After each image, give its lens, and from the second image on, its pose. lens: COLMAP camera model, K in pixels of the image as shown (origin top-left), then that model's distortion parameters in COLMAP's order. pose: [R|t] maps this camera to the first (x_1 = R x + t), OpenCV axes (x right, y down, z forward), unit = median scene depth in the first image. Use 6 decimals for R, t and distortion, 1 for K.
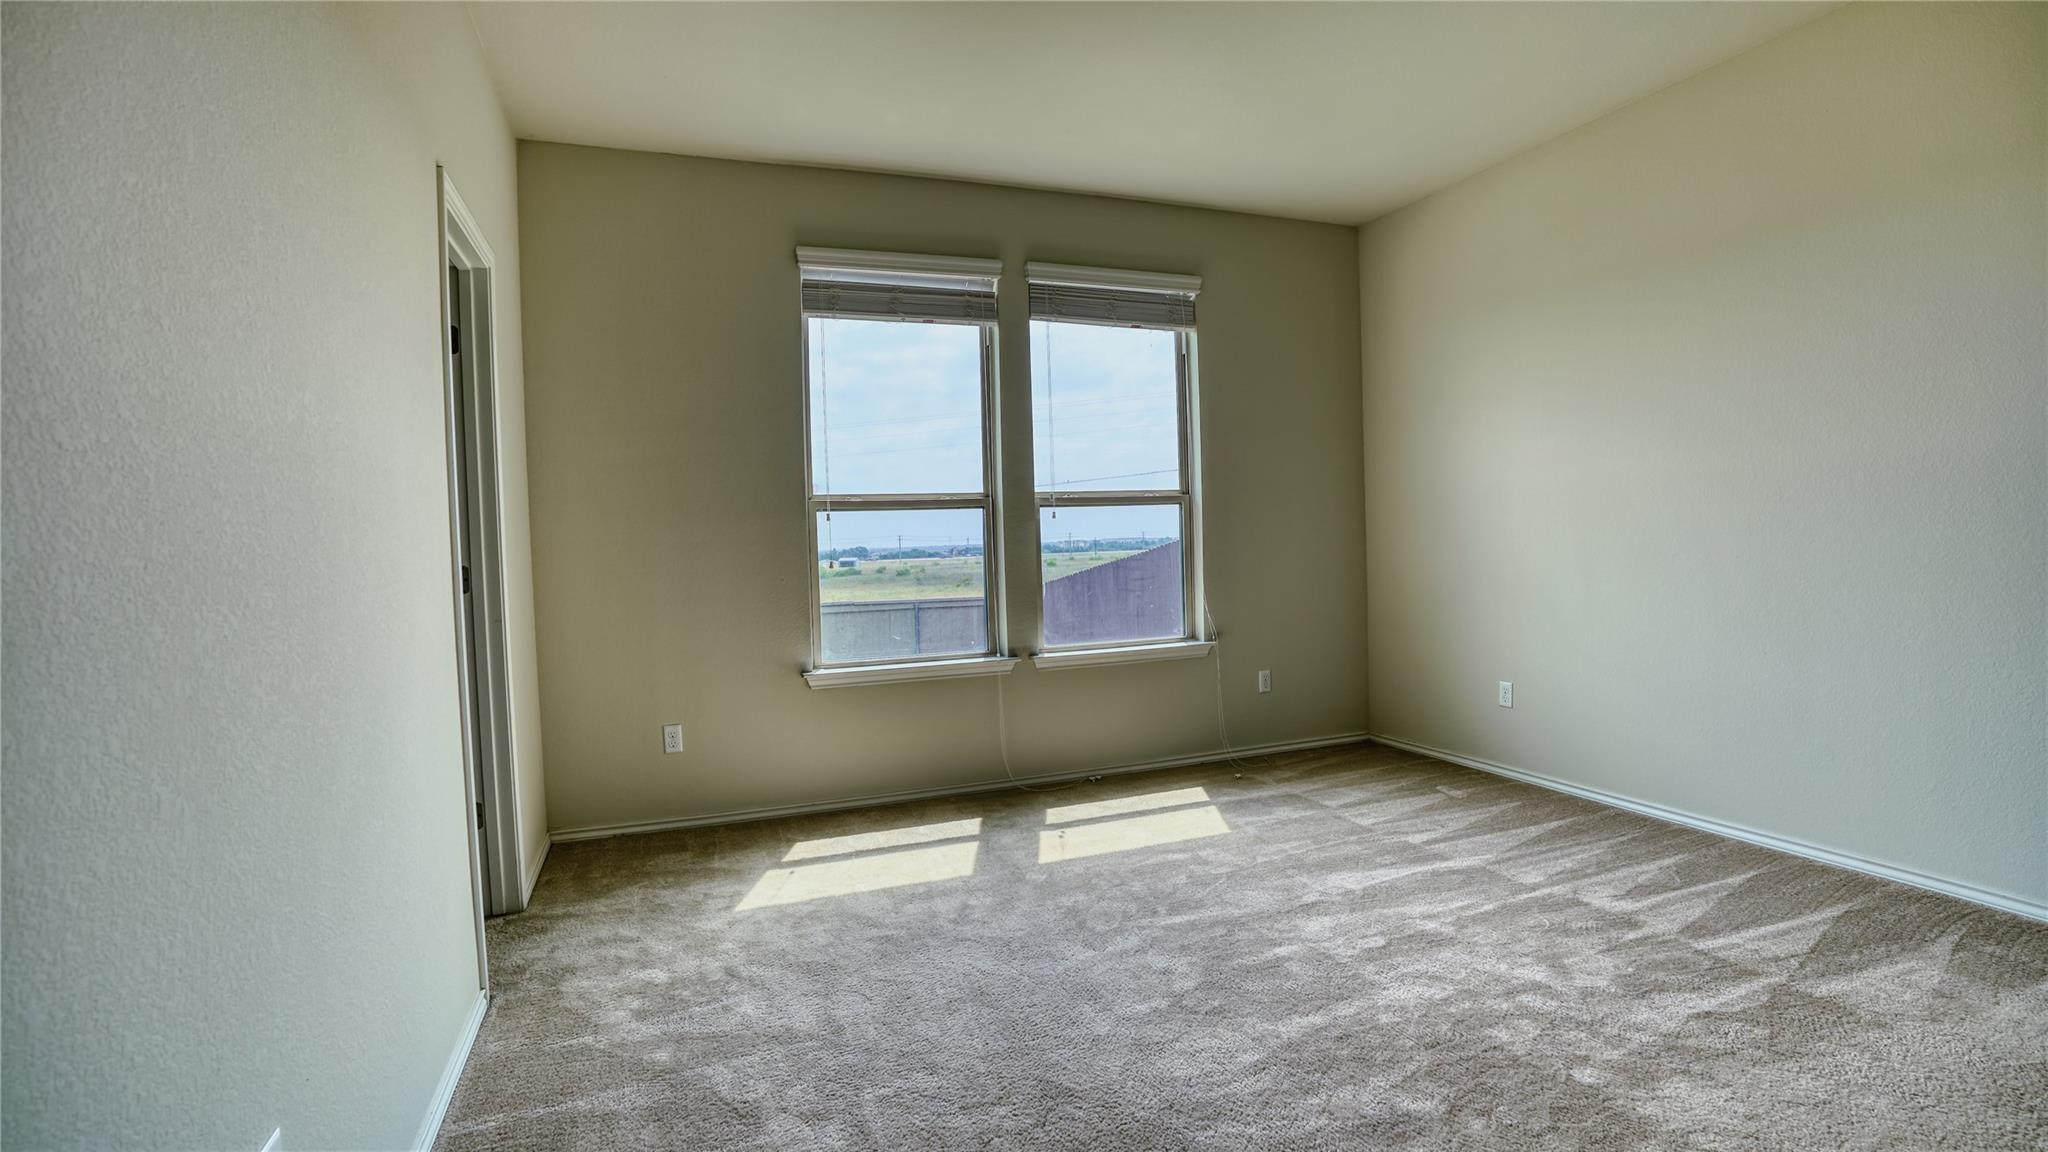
lens RADIAL K [[950.7, 0, 1015.6], [0, 950.7, 577.7], [0, 0, 1]] dist [-0.068978, 0.030525]
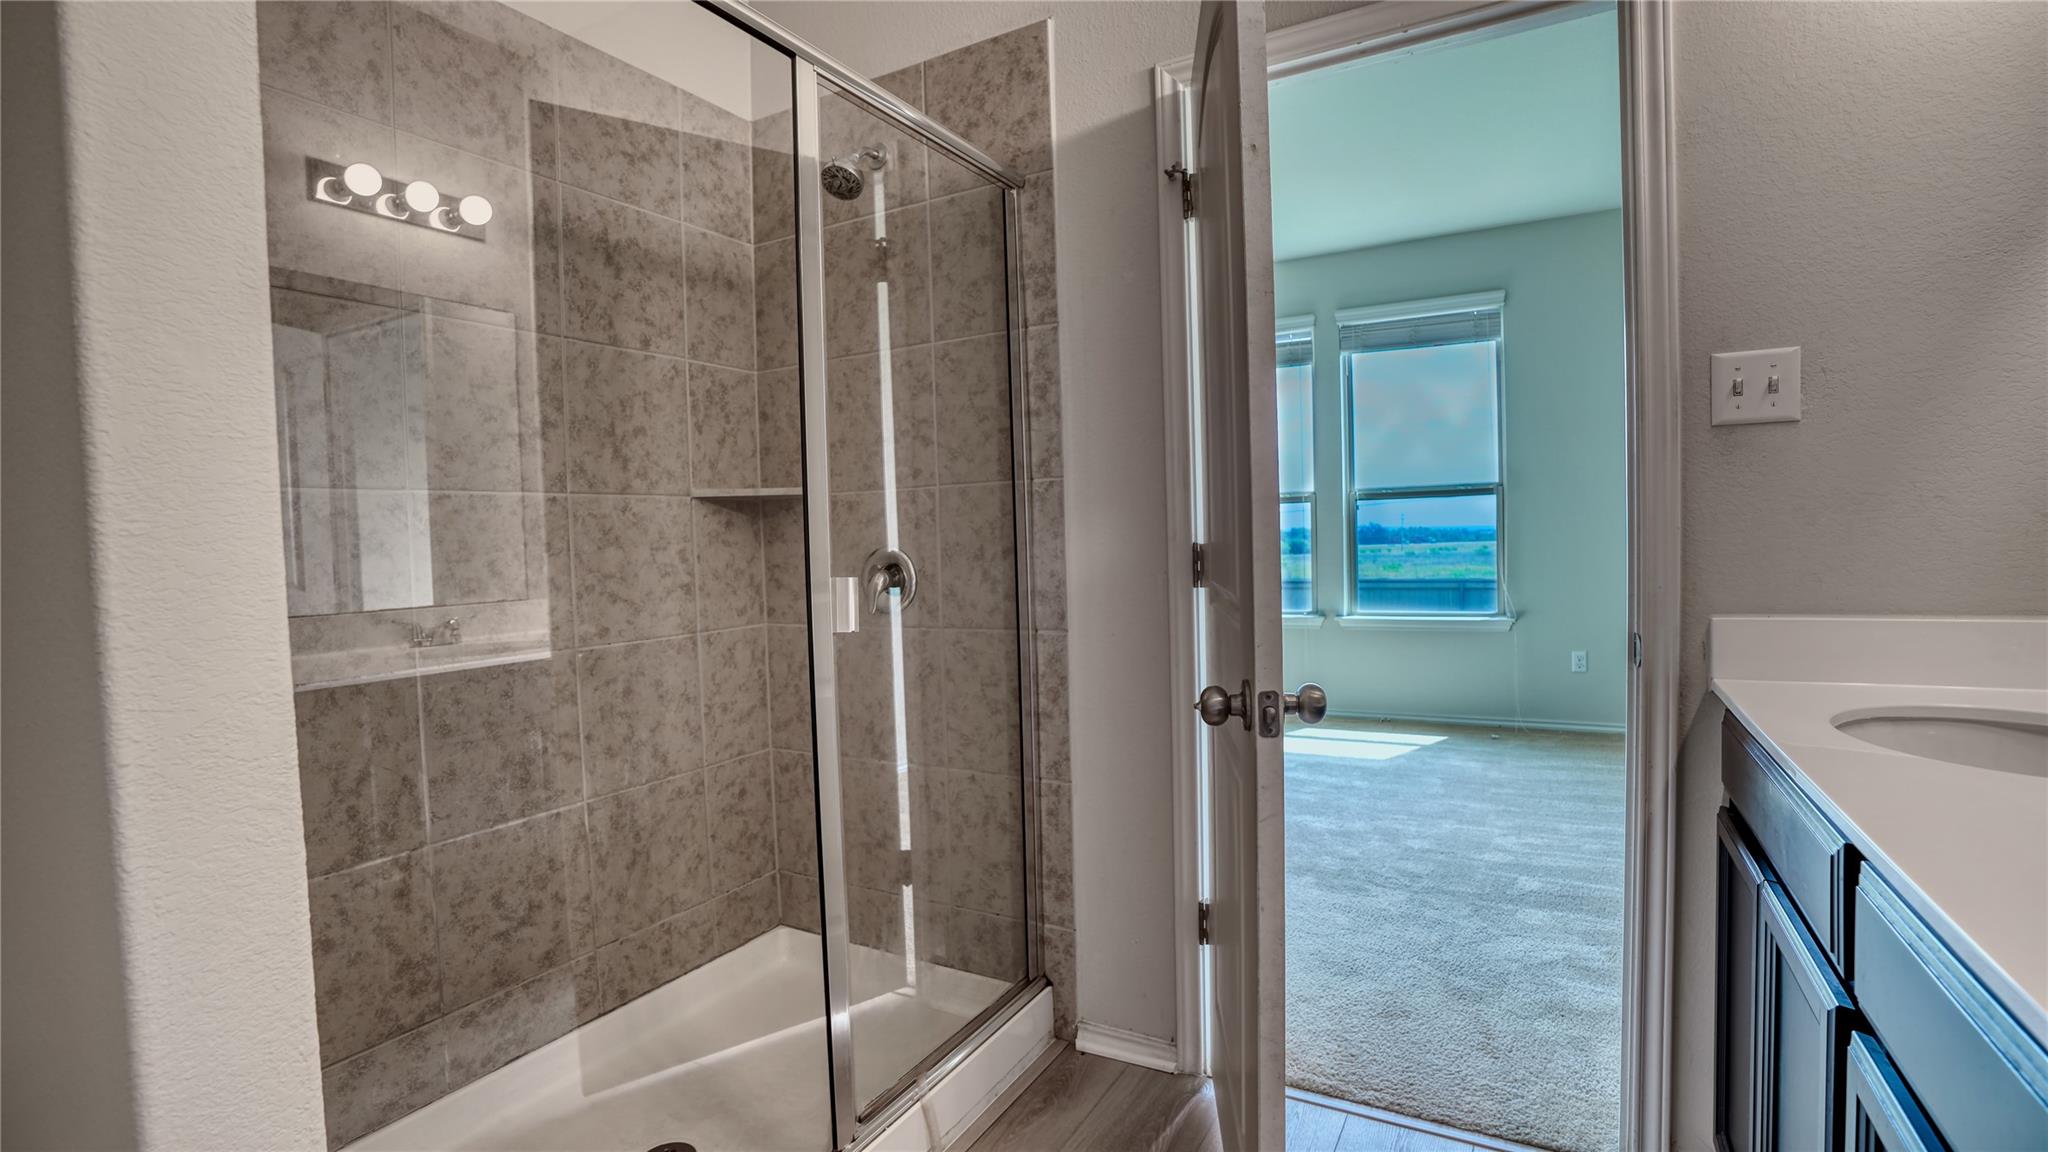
lens RADIAL K [[950.7, 0, 1015.6], [0, 950.7, 577.7], [0, 0, 1]] dist [-0.068978, 0.030525]
pose [[0.637988, 0.044536, -0.768758, 0.766053], [-0.015406, 0.998865, 0.045081, -0.022975], [0.769893, -0.016917, 0.637949, -0.165920]]
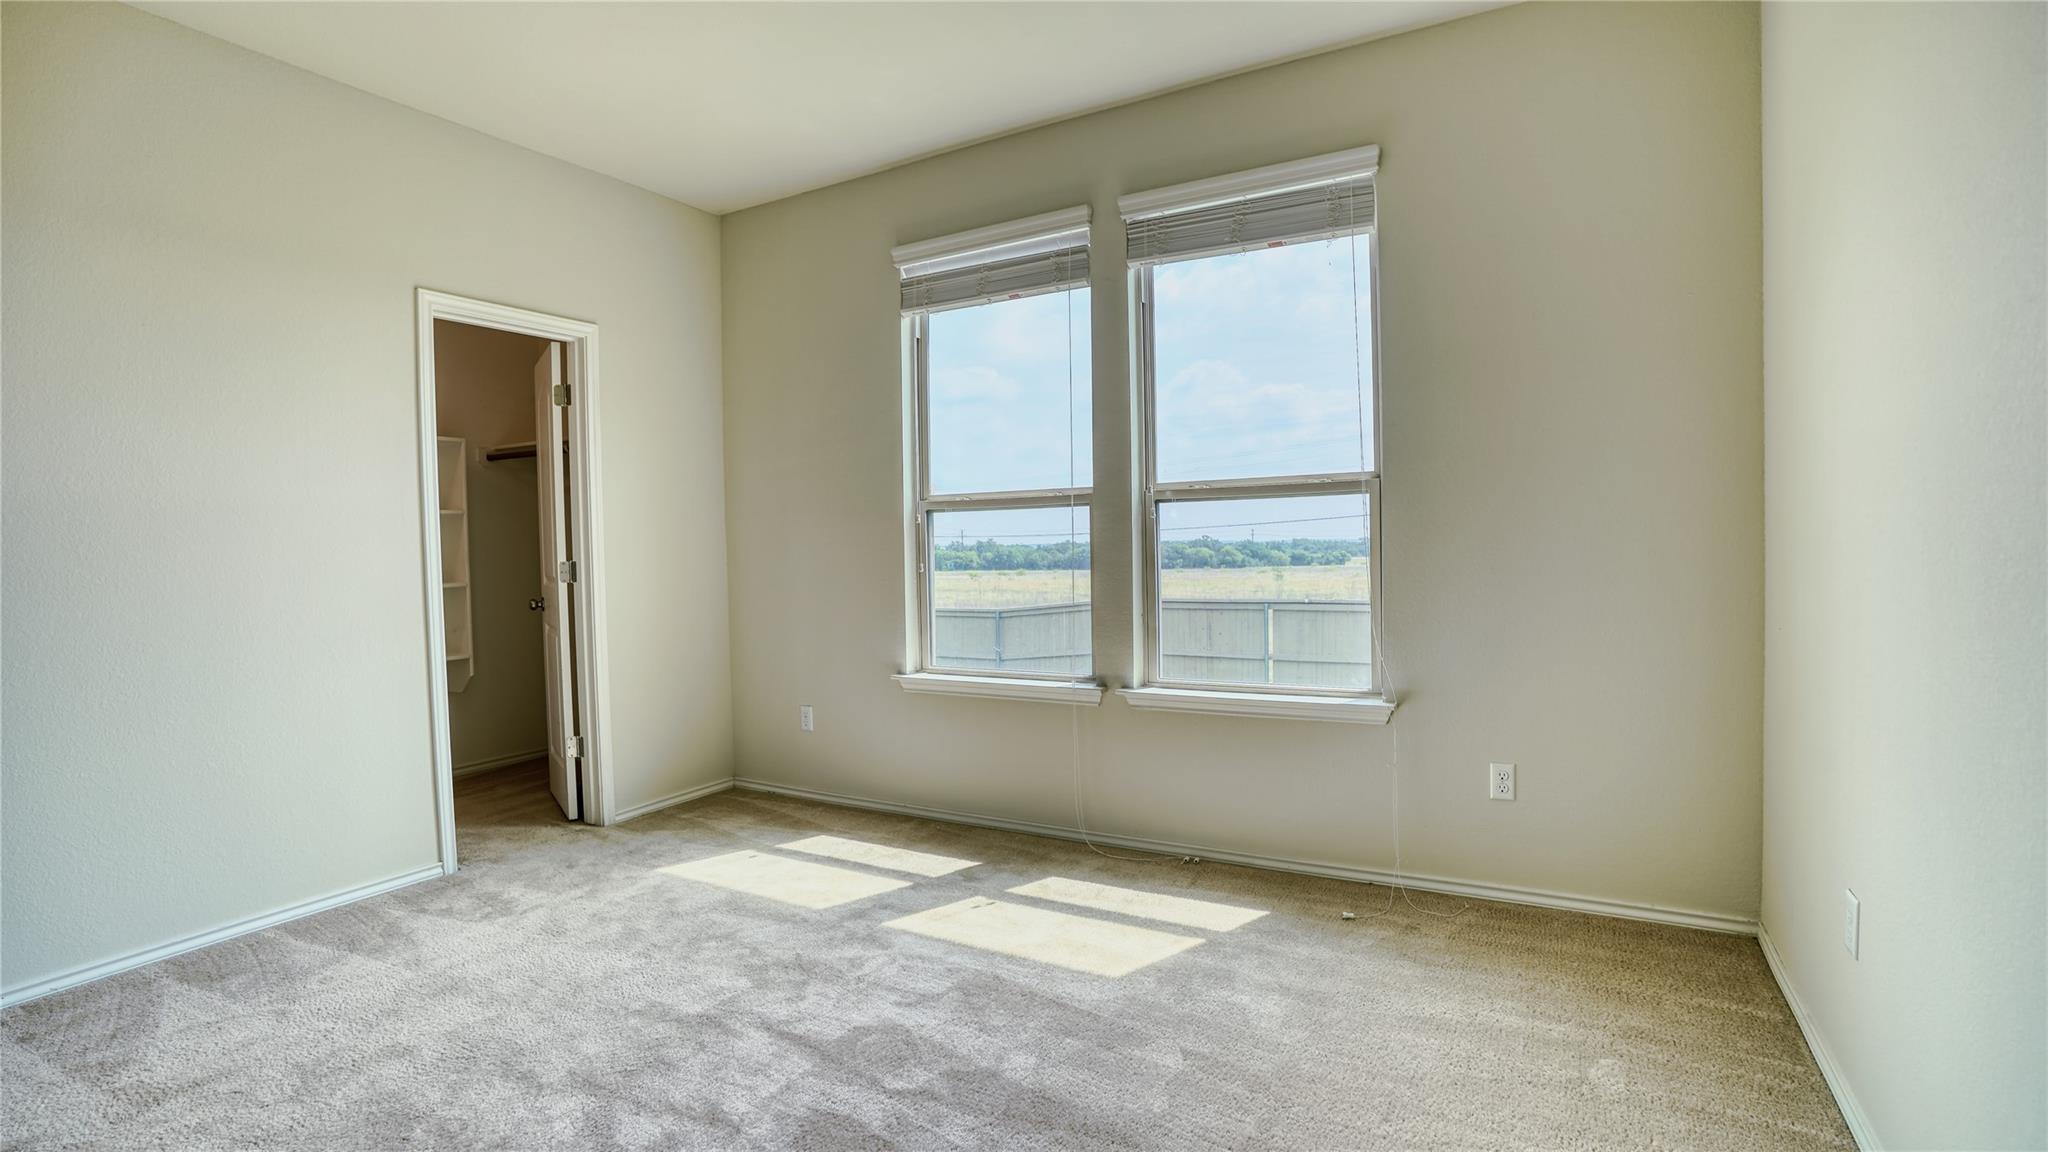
lens RADIAL K [[950.7, 0, 1015.6], [0, 950.7, 577.7], [0, 0, 1]] dist [-0.068978, 0.030525]
pose [[0.634579, 0.046308, -0.771470, 0.610701], [-0.025559, 0.998915, 0.038937, -0.042800], [0.772435, -0.004990, 0.635074, 0.442270]]
